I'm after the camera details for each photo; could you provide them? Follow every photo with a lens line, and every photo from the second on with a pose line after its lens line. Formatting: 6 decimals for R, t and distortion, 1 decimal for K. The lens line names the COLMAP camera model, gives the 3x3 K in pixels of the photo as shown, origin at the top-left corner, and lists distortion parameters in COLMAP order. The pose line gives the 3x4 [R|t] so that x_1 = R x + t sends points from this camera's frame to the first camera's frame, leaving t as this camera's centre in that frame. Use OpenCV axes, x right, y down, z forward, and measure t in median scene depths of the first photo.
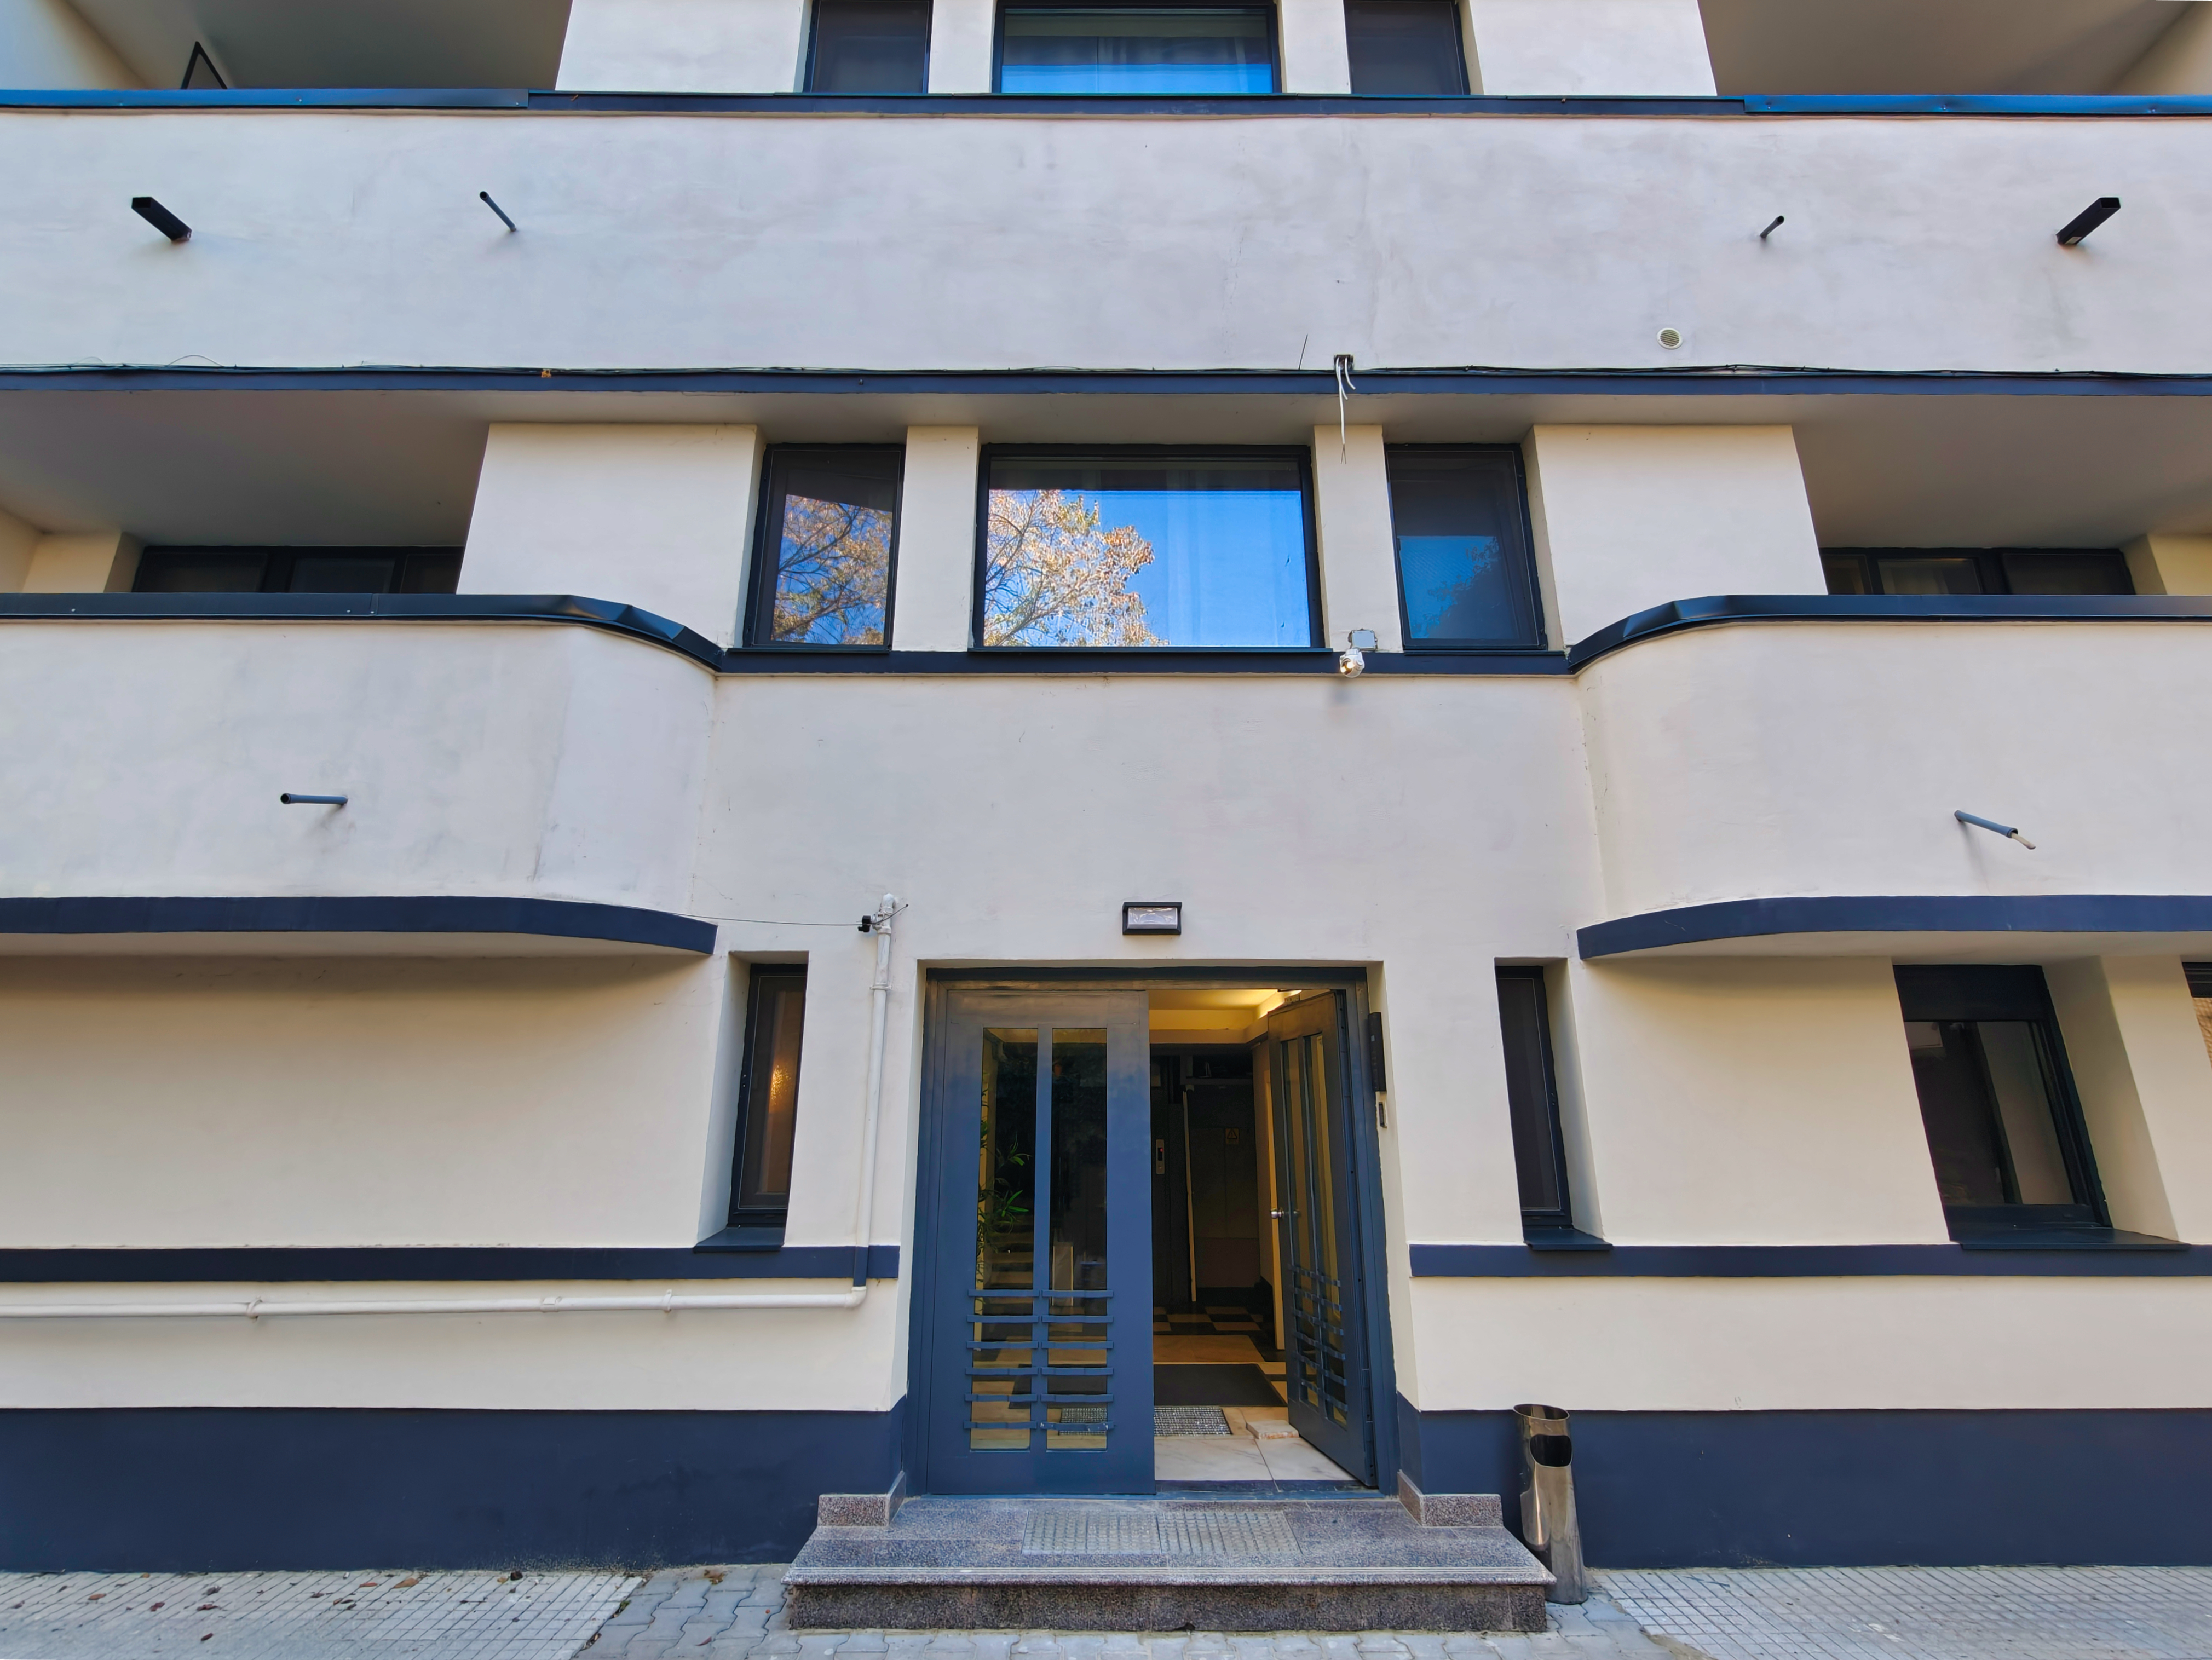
lens RADIAL K [[1018.1, 0, 1105.0], [0, 1018.1, 827.2], [0, 0, 1]] dist [0.000288, -0.000393]
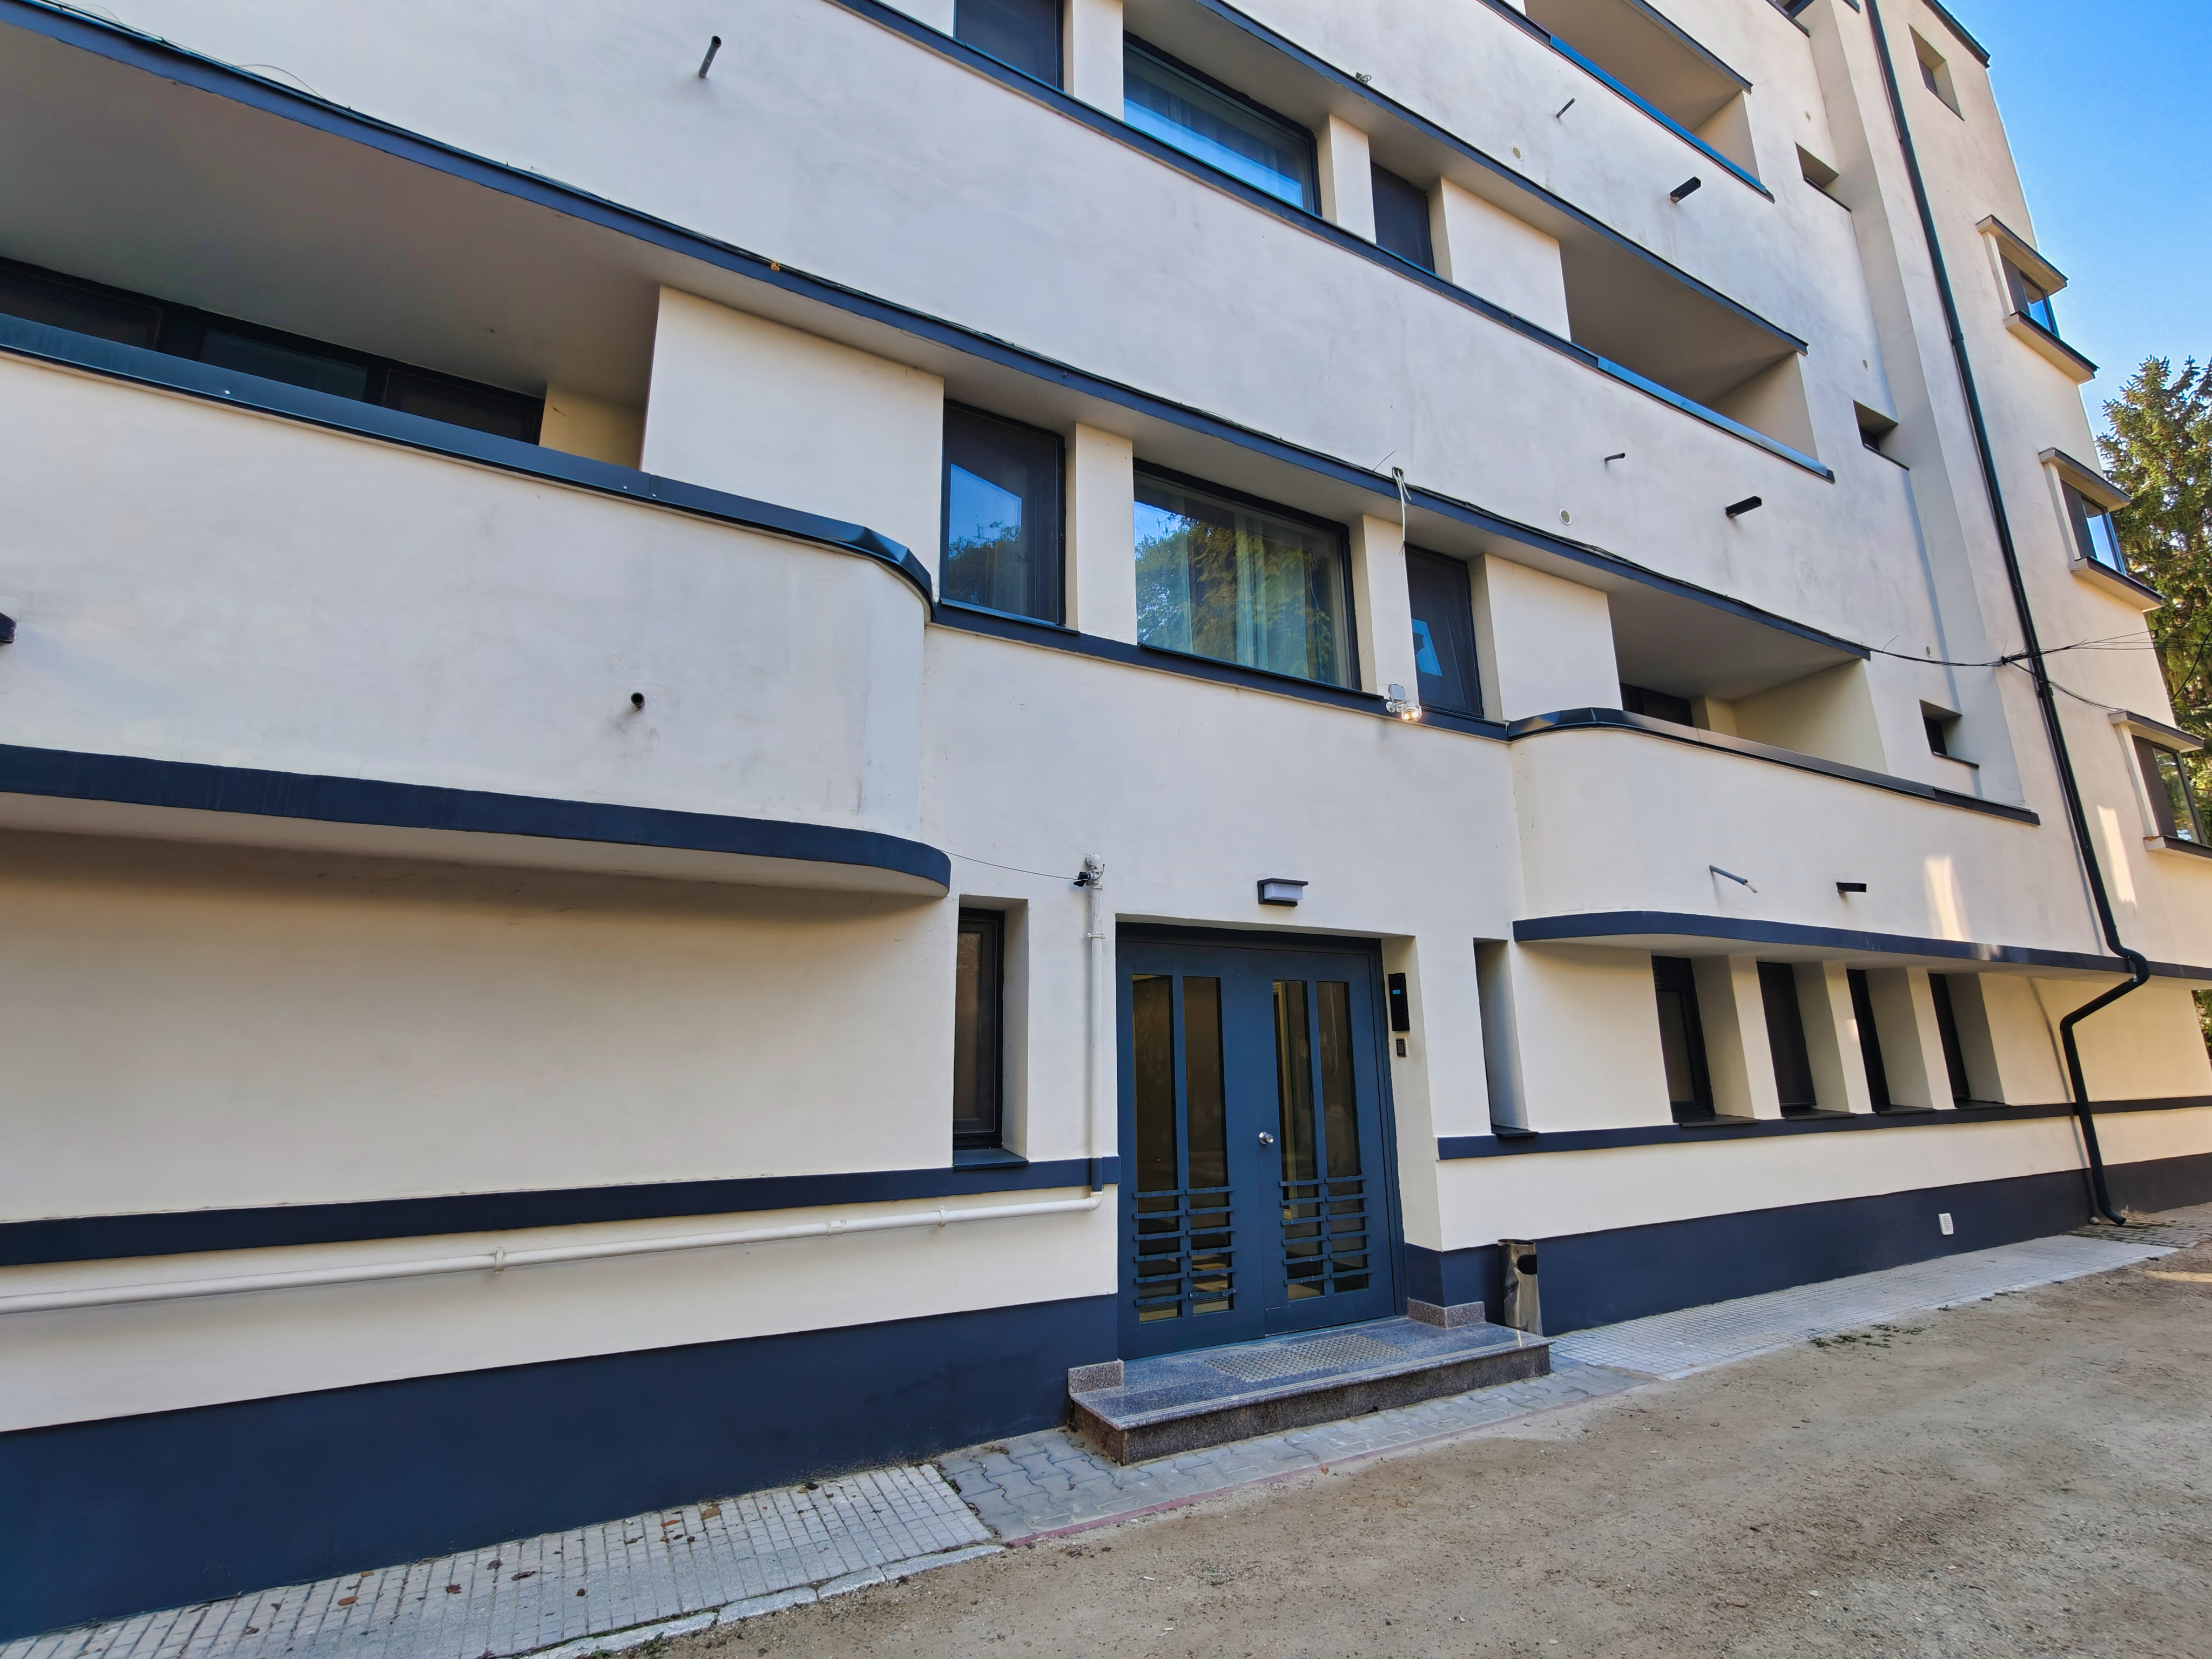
lens RADIAL K [[1018.2, 0, 1093.6], [0, 1018.2, 822.4], [0, 0, 1]] dist [0.000288, -0.000393]
pose [[0.879744, 0.103990, 0.463936, -0.812411], [-0.123029, 0.992344, 0.010864, 0.020407], [-0.459255, -0.066635, 0.885802, 0.000314]]
